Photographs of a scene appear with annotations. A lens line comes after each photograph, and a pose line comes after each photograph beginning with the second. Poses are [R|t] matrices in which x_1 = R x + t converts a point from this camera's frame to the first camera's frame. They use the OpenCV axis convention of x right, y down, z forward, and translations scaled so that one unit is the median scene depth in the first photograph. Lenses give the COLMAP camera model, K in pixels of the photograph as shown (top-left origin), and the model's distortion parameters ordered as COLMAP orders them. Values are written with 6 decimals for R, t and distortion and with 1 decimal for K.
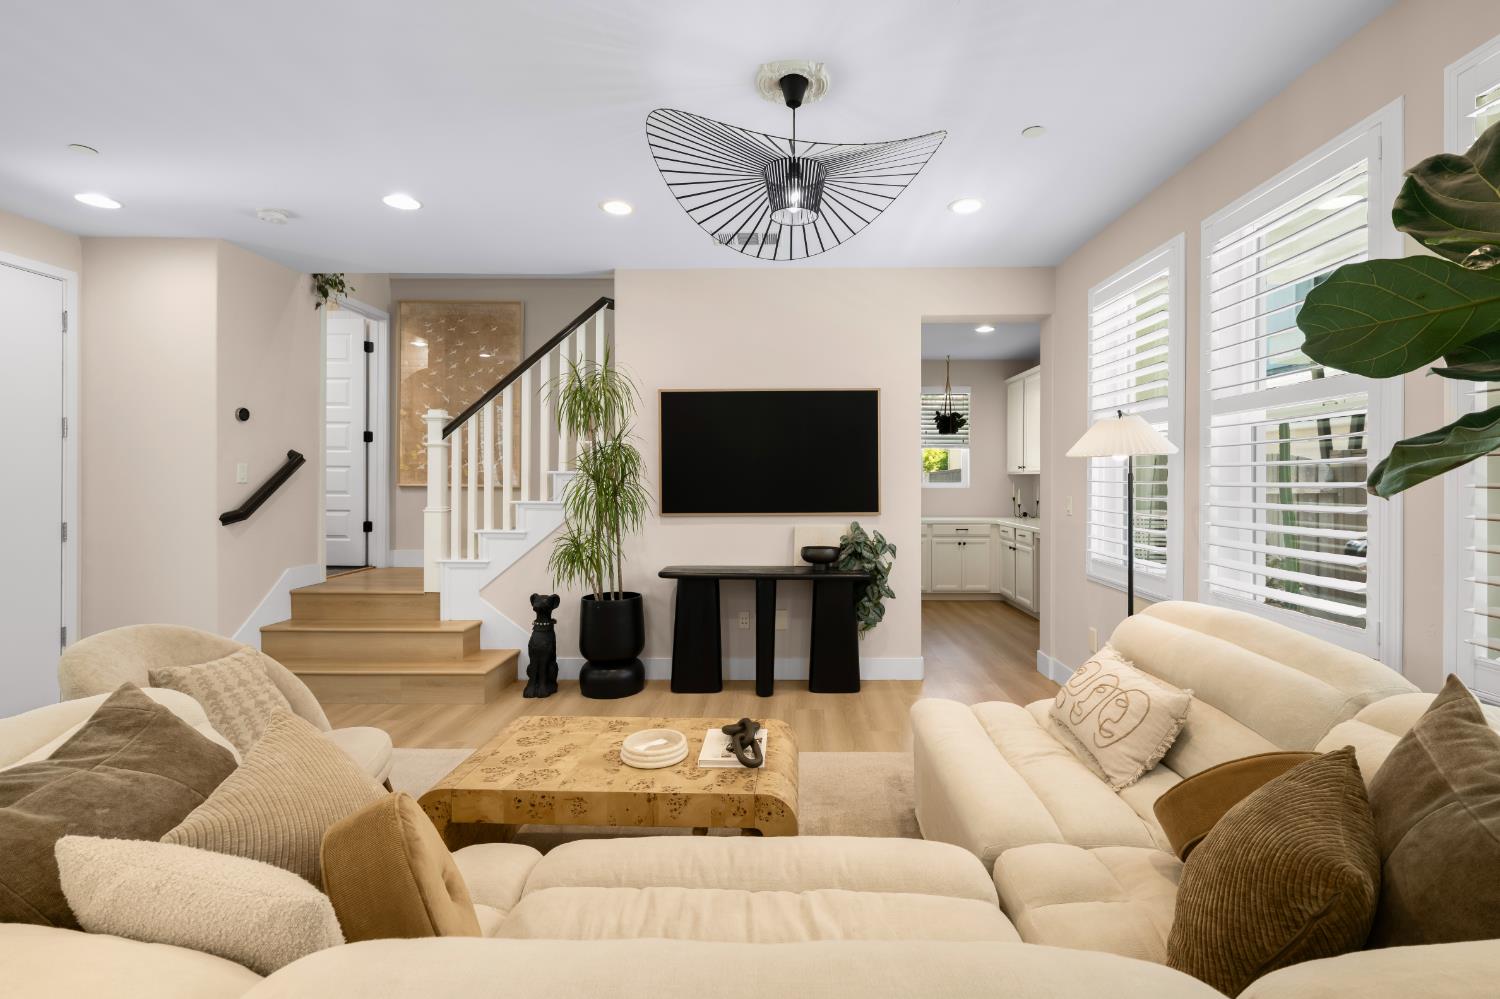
lens RADIAL K [[659.5, 0, 753.1], [0, 659.5, 484.2], [0, 0, 1]] dist [-0.001059, 0.000016]
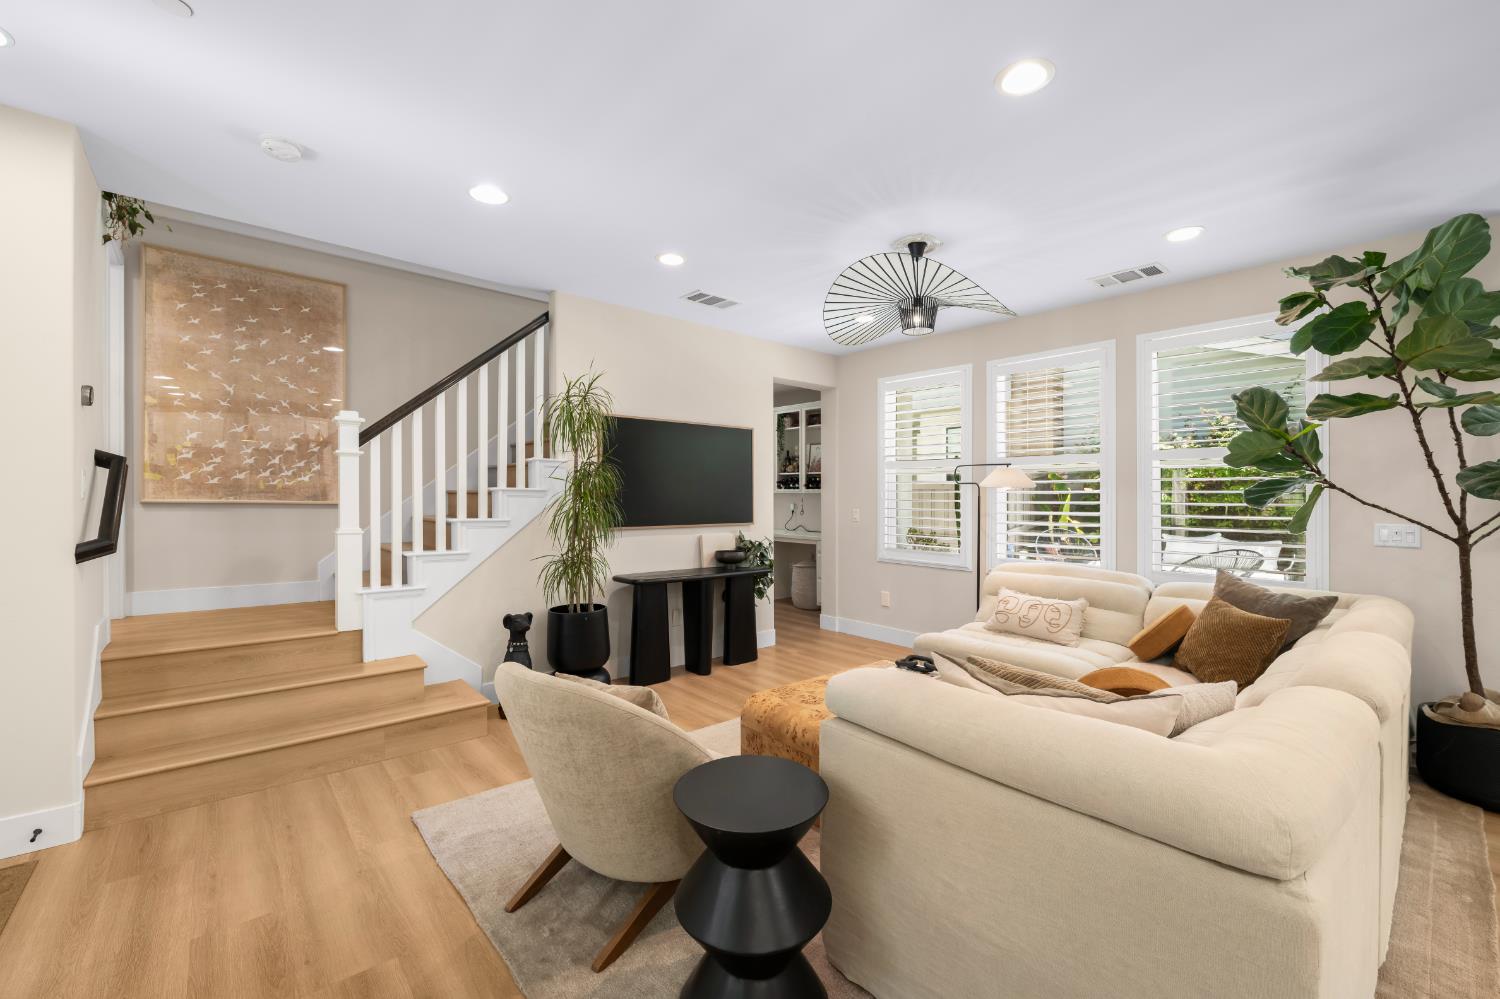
lens RADIAL K [[606.5, 0, 750.0], [0, 606.5, 499.5], [0, 0, 1]] dist [0.001484, 0.000107]
pose [[0.753873, 0.002016, 0.657017, -0.610224], [-0.003239, 0.999995, 0.000649, -0.003834], [-0.657012, -0.002618, 0.753876, 0.090792]]
